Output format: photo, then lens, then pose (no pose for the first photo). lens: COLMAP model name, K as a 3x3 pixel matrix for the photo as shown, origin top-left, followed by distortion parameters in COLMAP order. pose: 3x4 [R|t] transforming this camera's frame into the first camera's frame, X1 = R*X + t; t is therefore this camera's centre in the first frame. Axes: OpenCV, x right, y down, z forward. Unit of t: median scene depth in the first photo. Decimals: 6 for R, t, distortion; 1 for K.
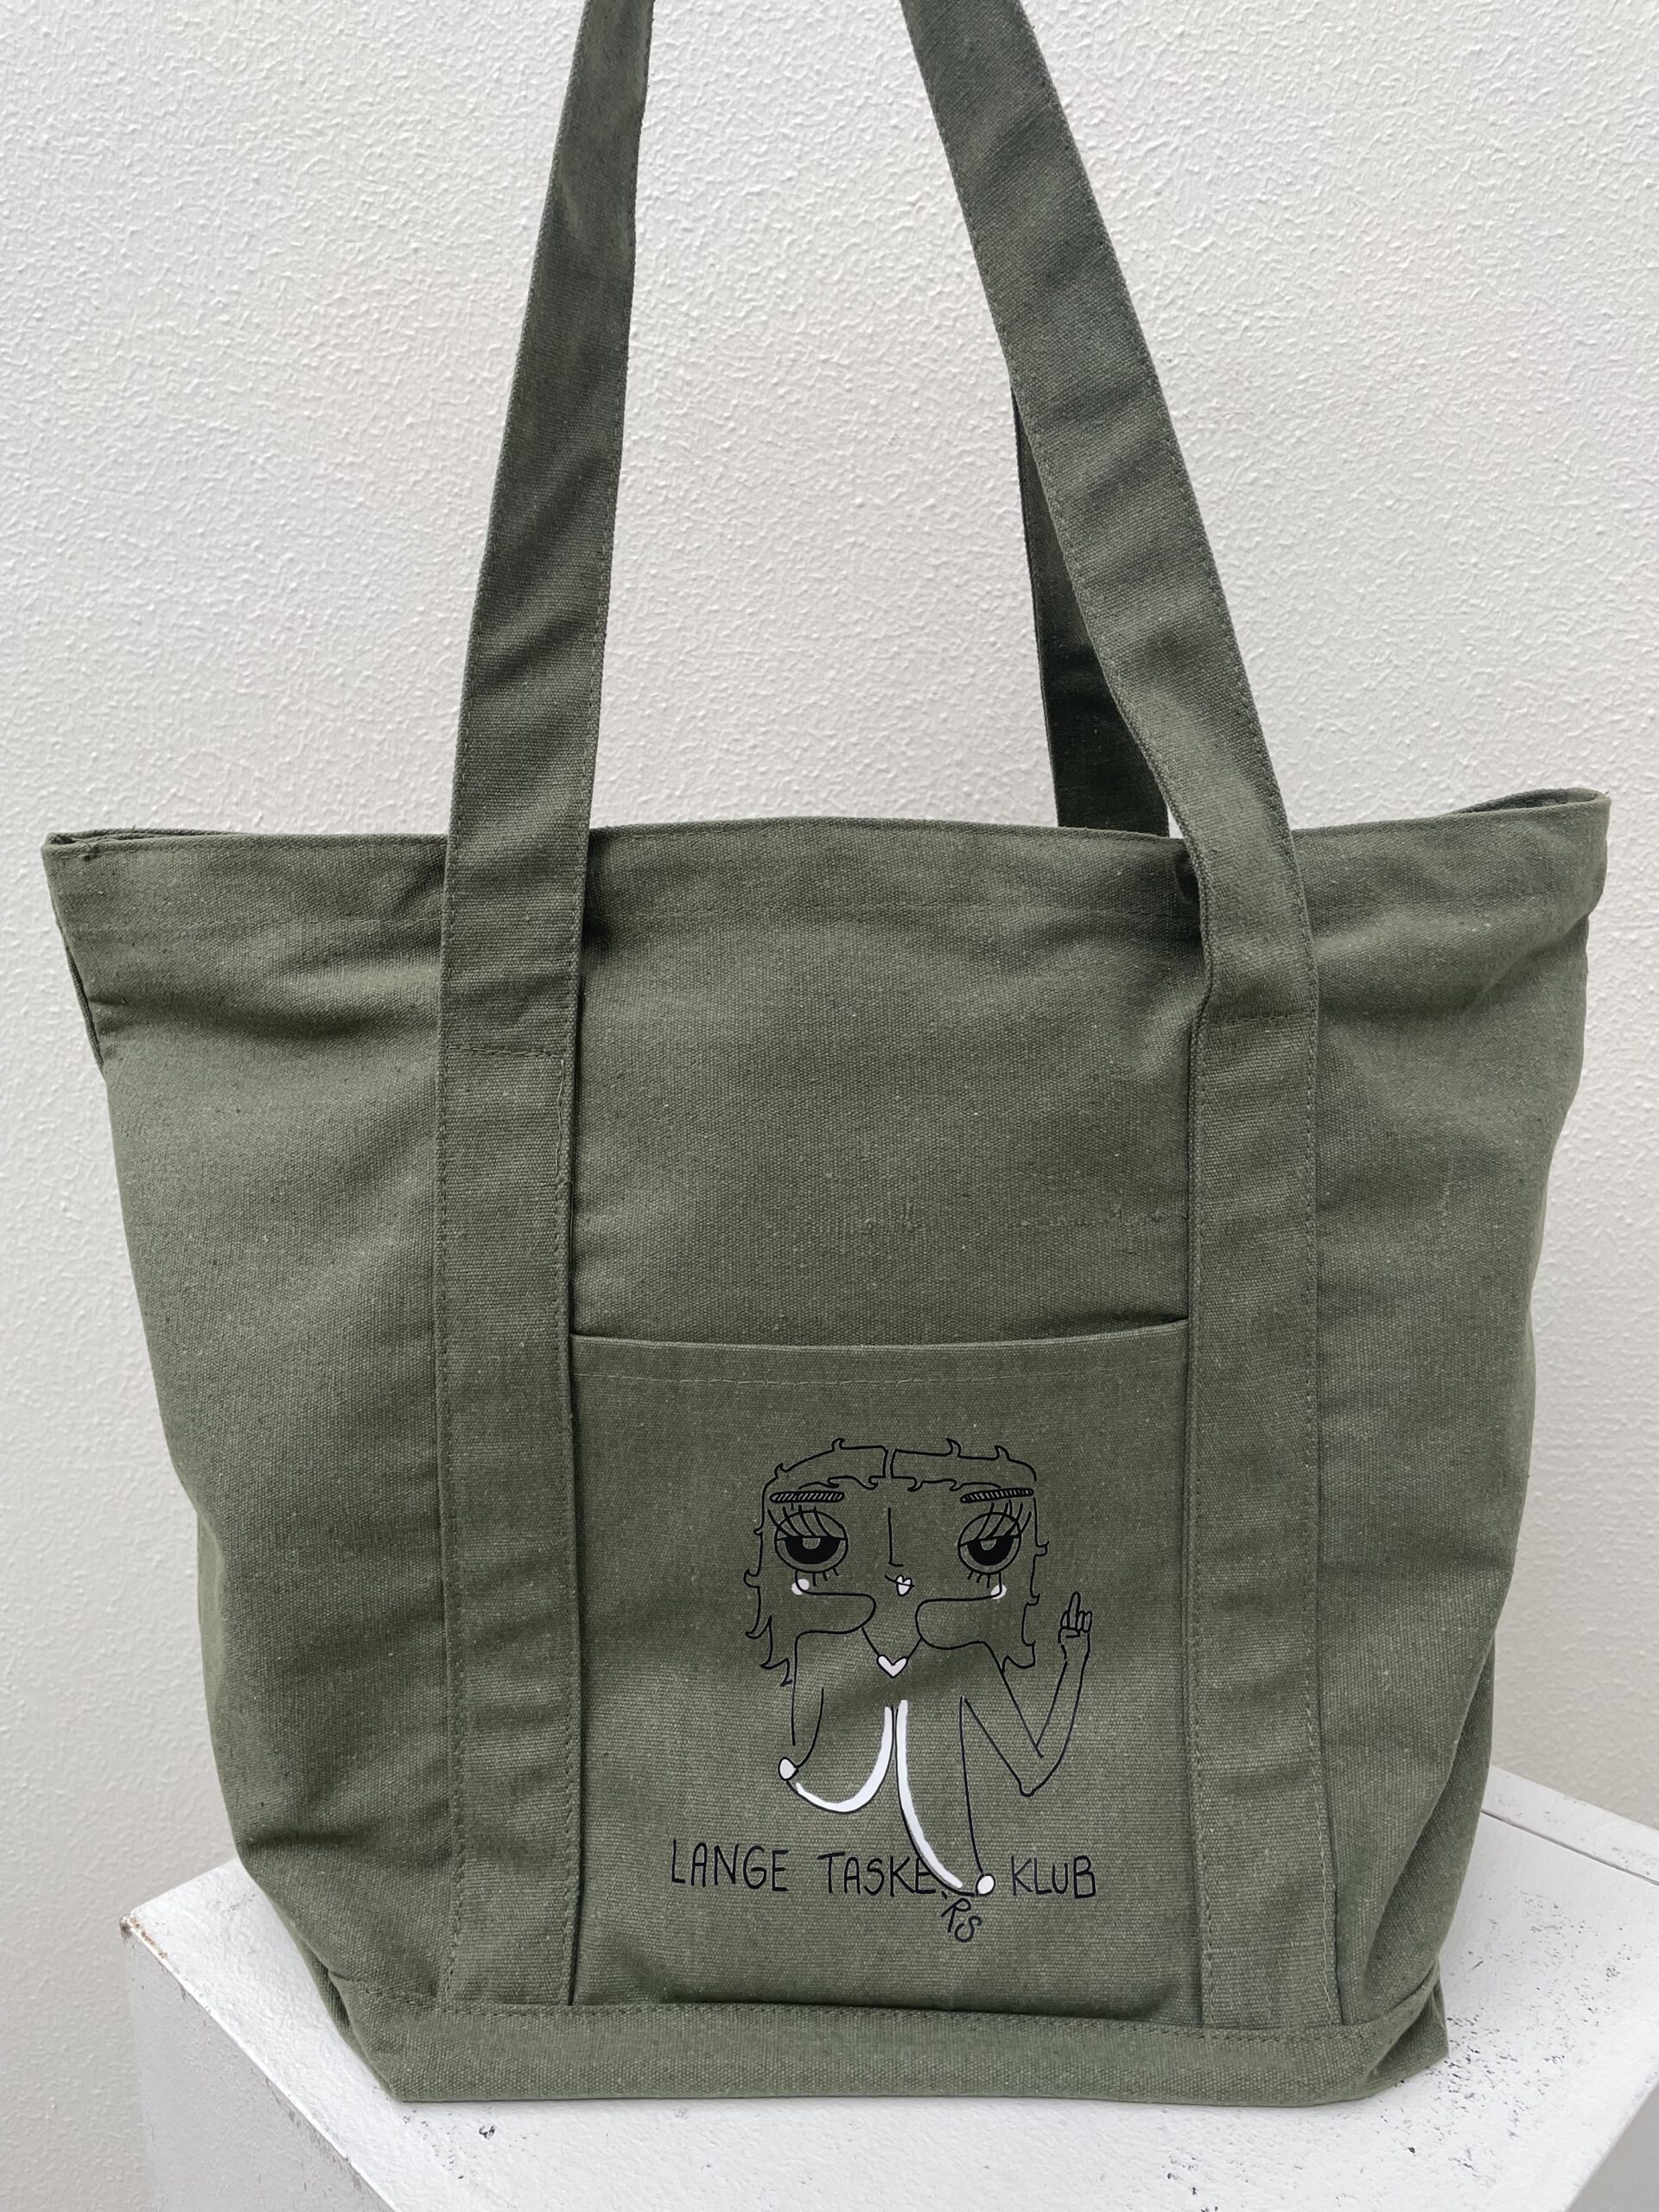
lens RADIAL K [[1700.5, 0, 834.1], [0, 1700.5, 1094.9], [0, 0, 1]] dist [0.078248, -0.118633]
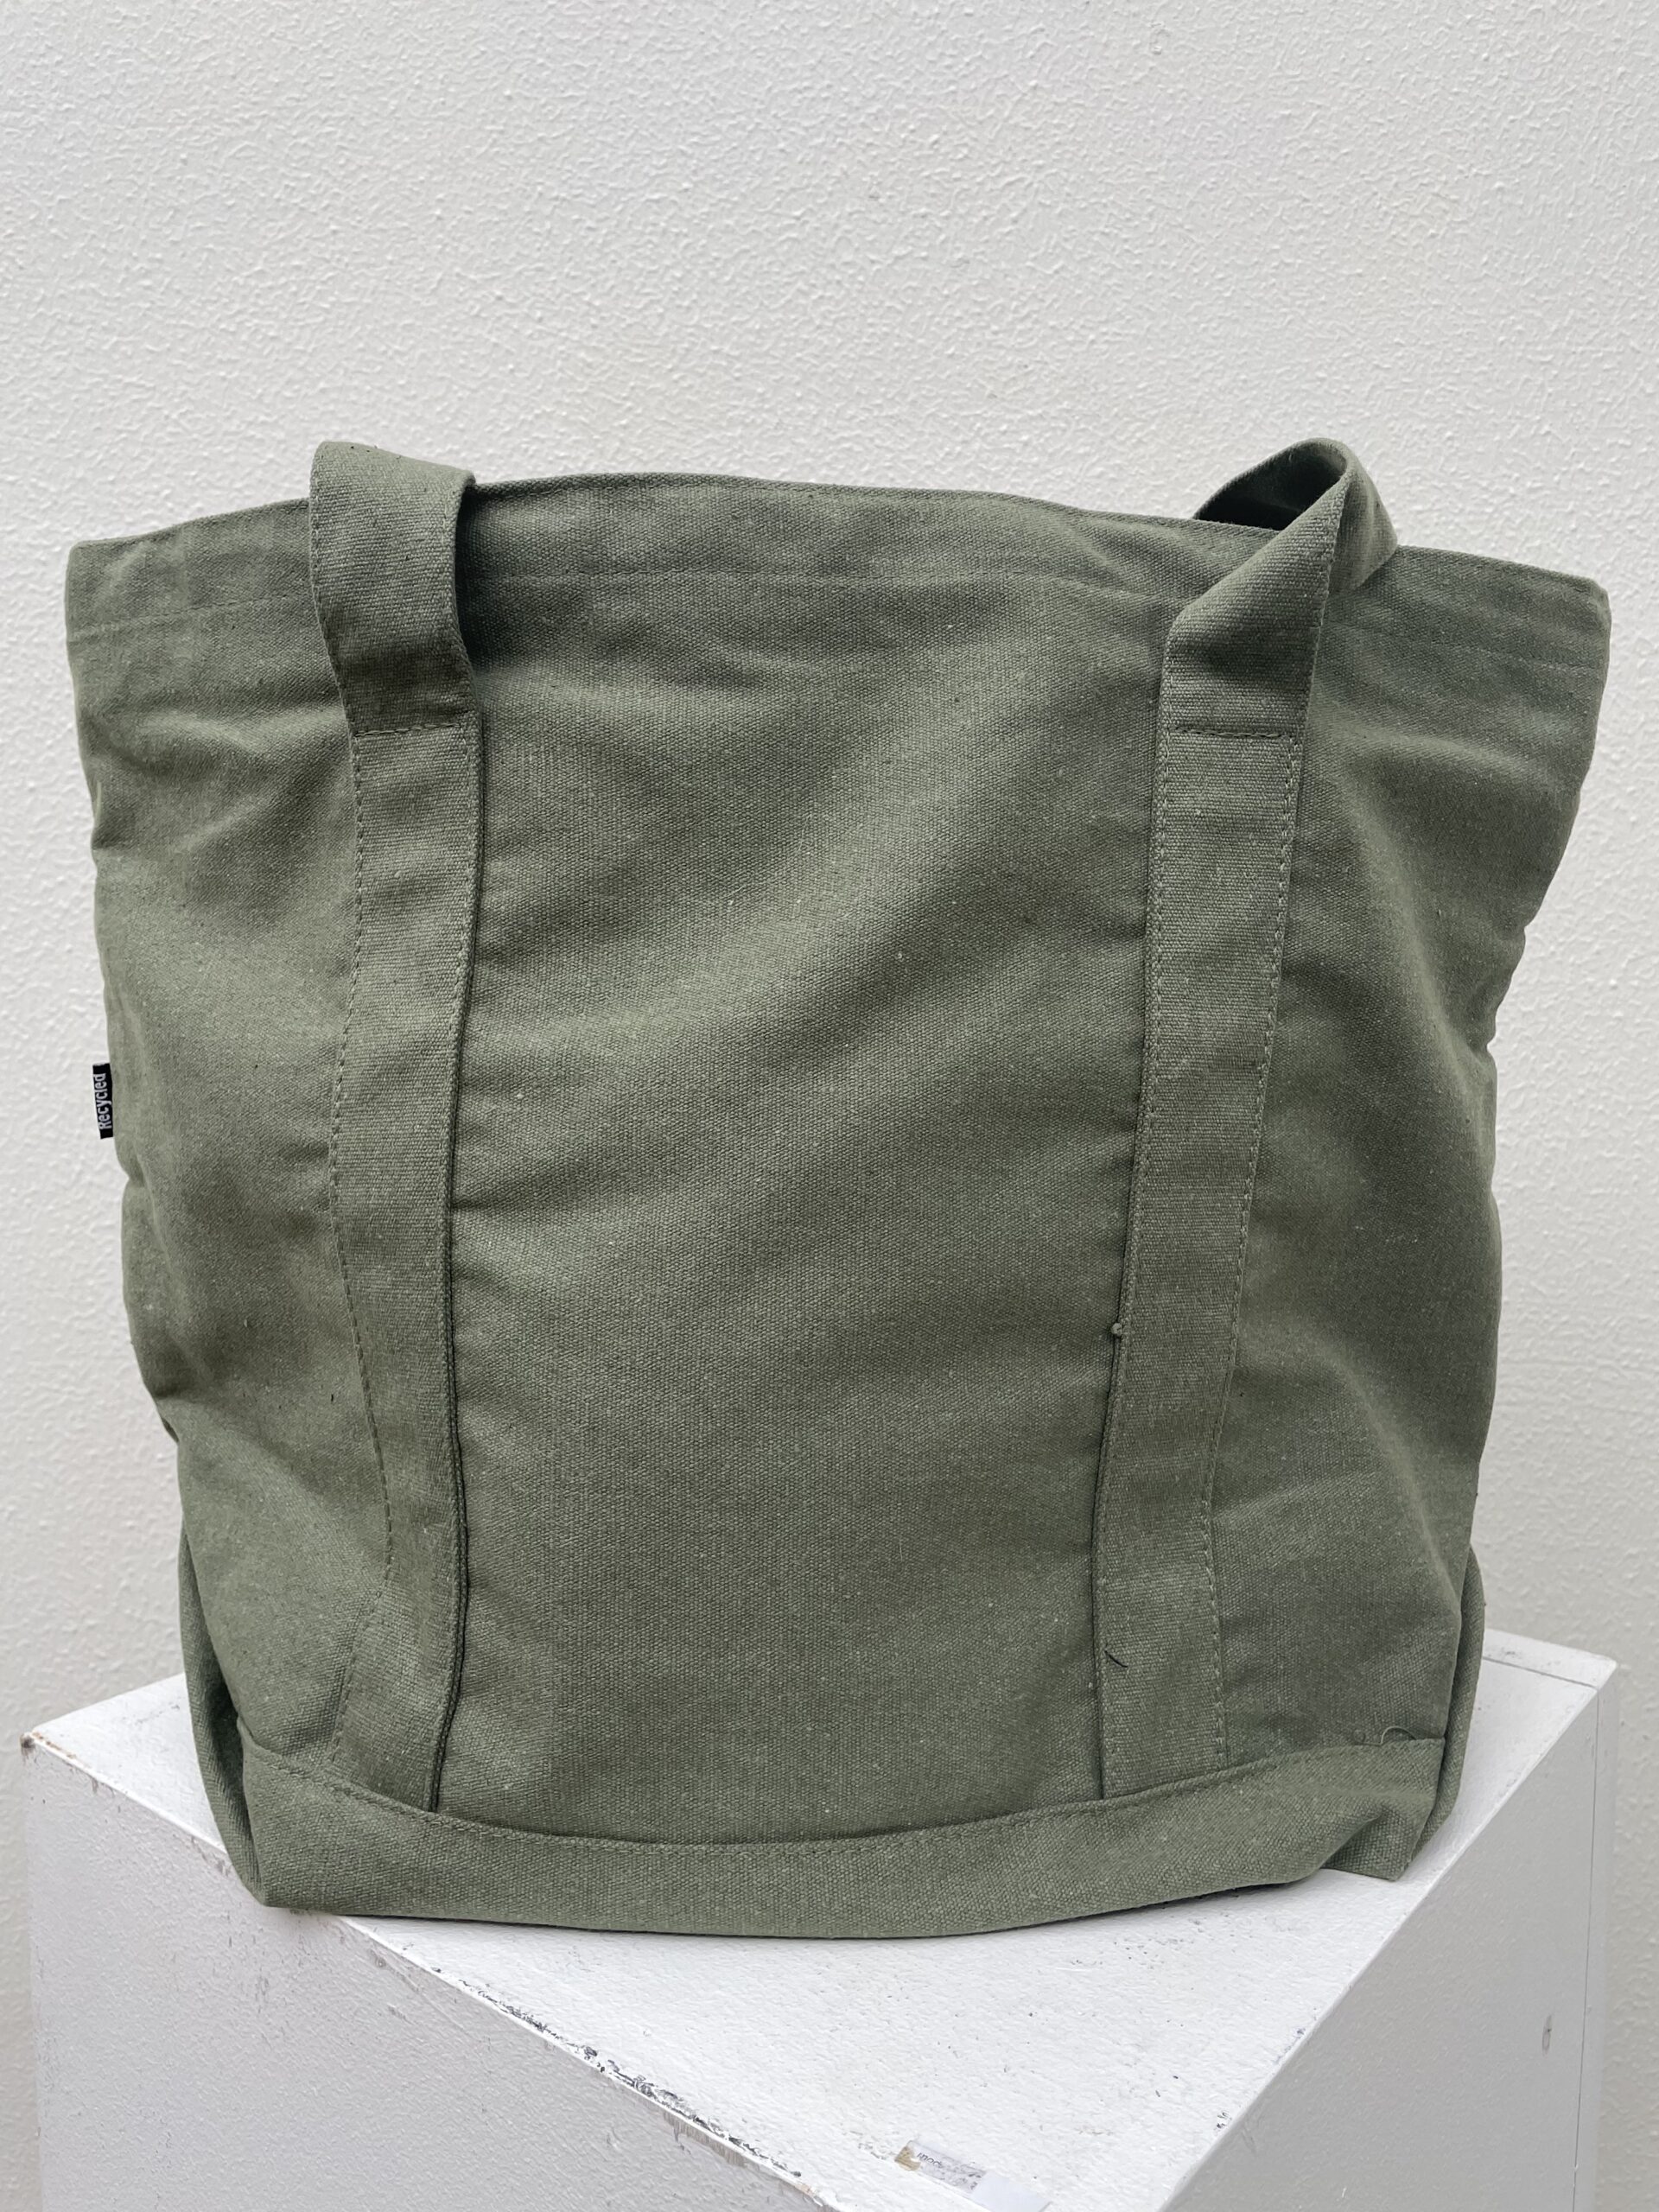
lens RADIAL K [[1700.5, 0, 830.8], [0, 1700.5, 1110.2], [0, 0, 1]] dist [0.078248, -0.118633]
pose [[0.993470, 0.011660, 0.113497, -0.053492], [-0.000811, 0.995461, -0.095170, 0.165168], [-0.114091, 0.094456, 0.988970, -0.048831]]
